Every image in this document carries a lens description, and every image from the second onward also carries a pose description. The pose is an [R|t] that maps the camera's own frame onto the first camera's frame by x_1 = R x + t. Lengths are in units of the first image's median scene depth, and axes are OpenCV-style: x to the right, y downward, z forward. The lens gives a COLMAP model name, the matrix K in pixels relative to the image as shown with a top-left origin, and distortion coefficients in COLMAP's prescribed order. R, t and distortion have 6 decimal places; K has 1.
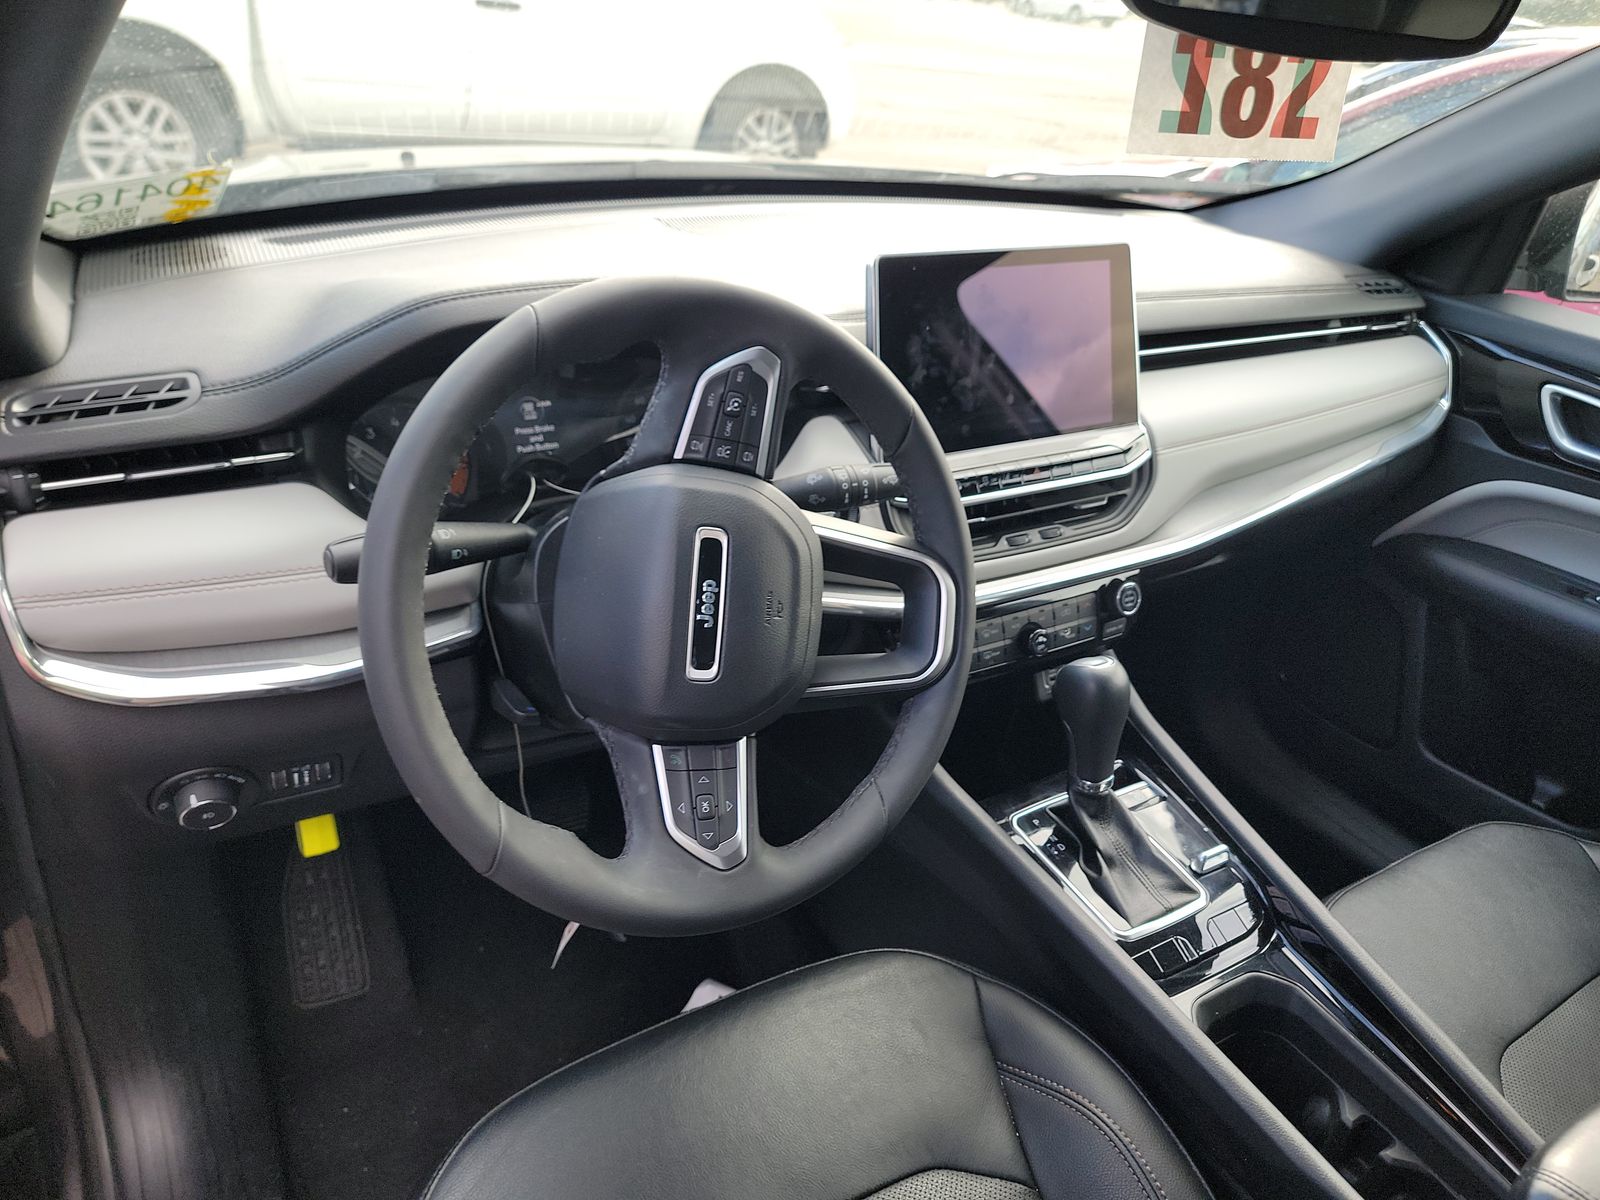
lens RADIAL K [[1023.9, 0, 800.0], [0, 1023.9, 600.0], [0, 0, 1]] dist [0.023231, -0.000021]
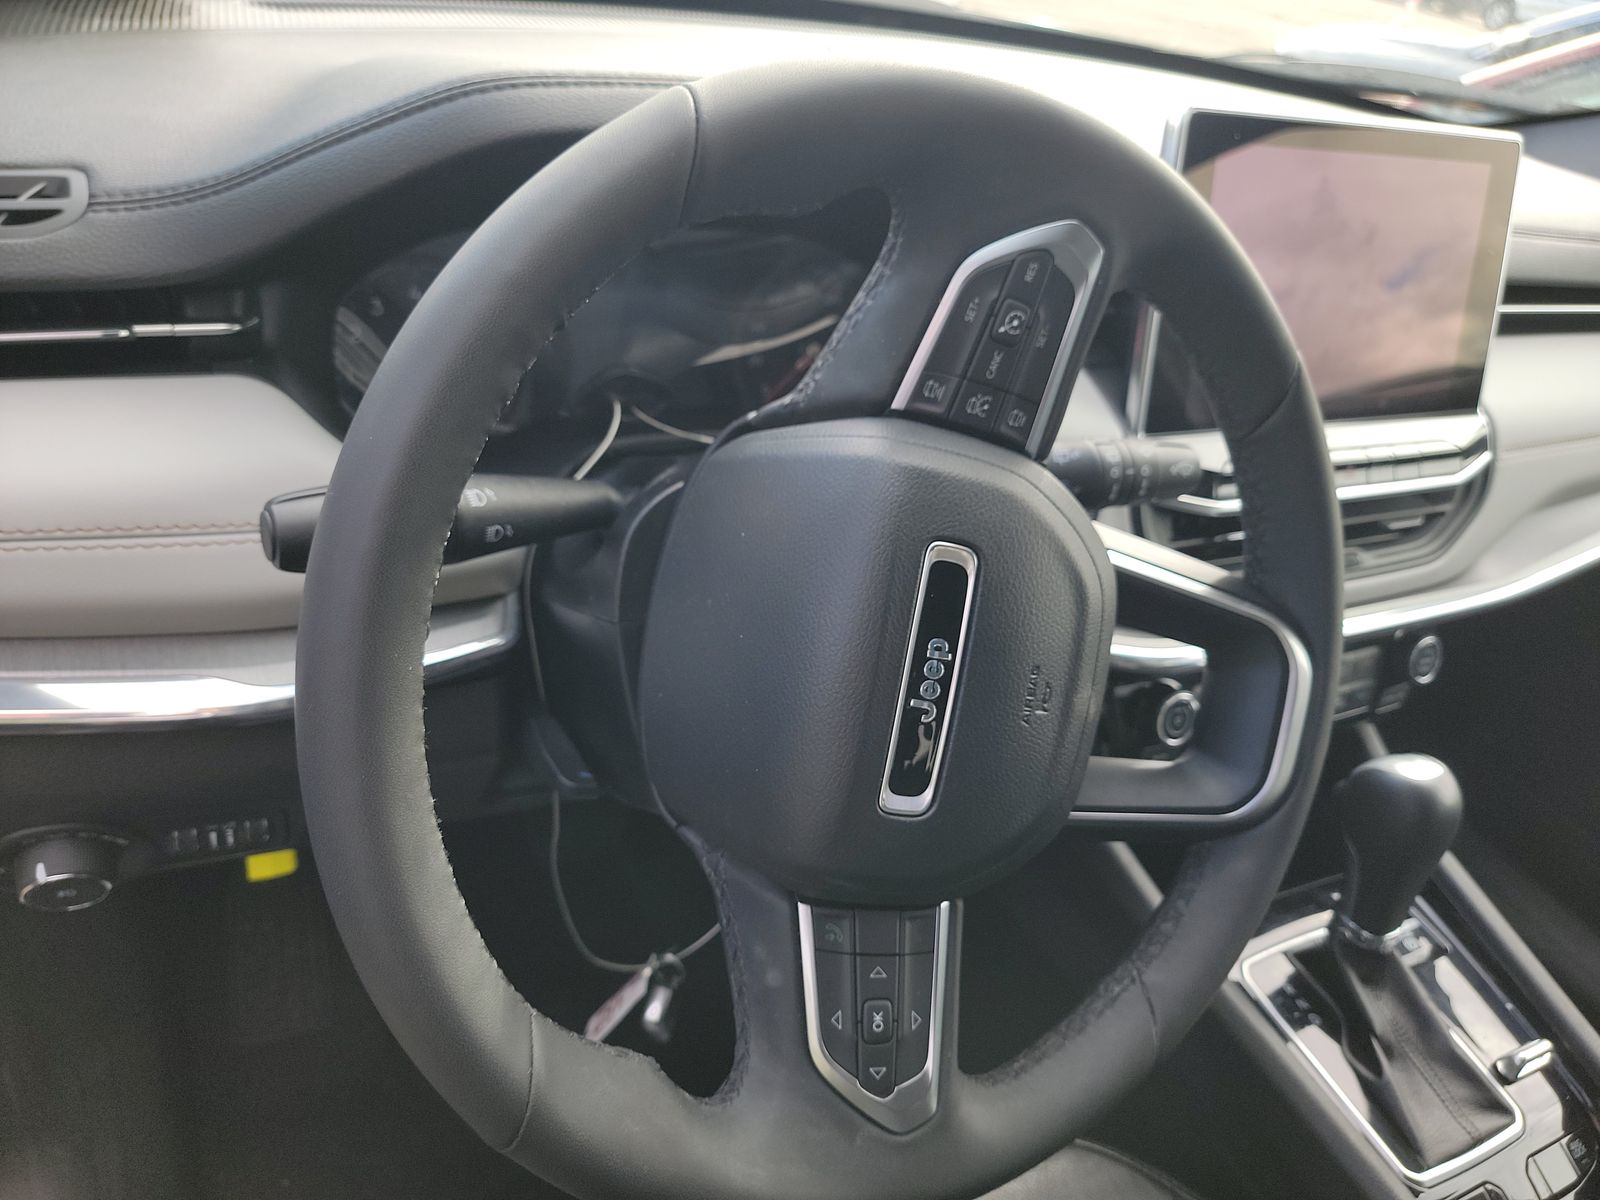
lens RADIAL K [[1056.5, 0, 800.0], [0, 1056.5, 600.0], [0, 0, 1]] dist [0.007213, -0.001617]
pose [[0.993334, 0.113261, -0.021440, -0.142197], [-0.111559, 0.991389, 0.068570, -0.065562], [0.029022, -0.065721, 0.997416, 0.399129]]
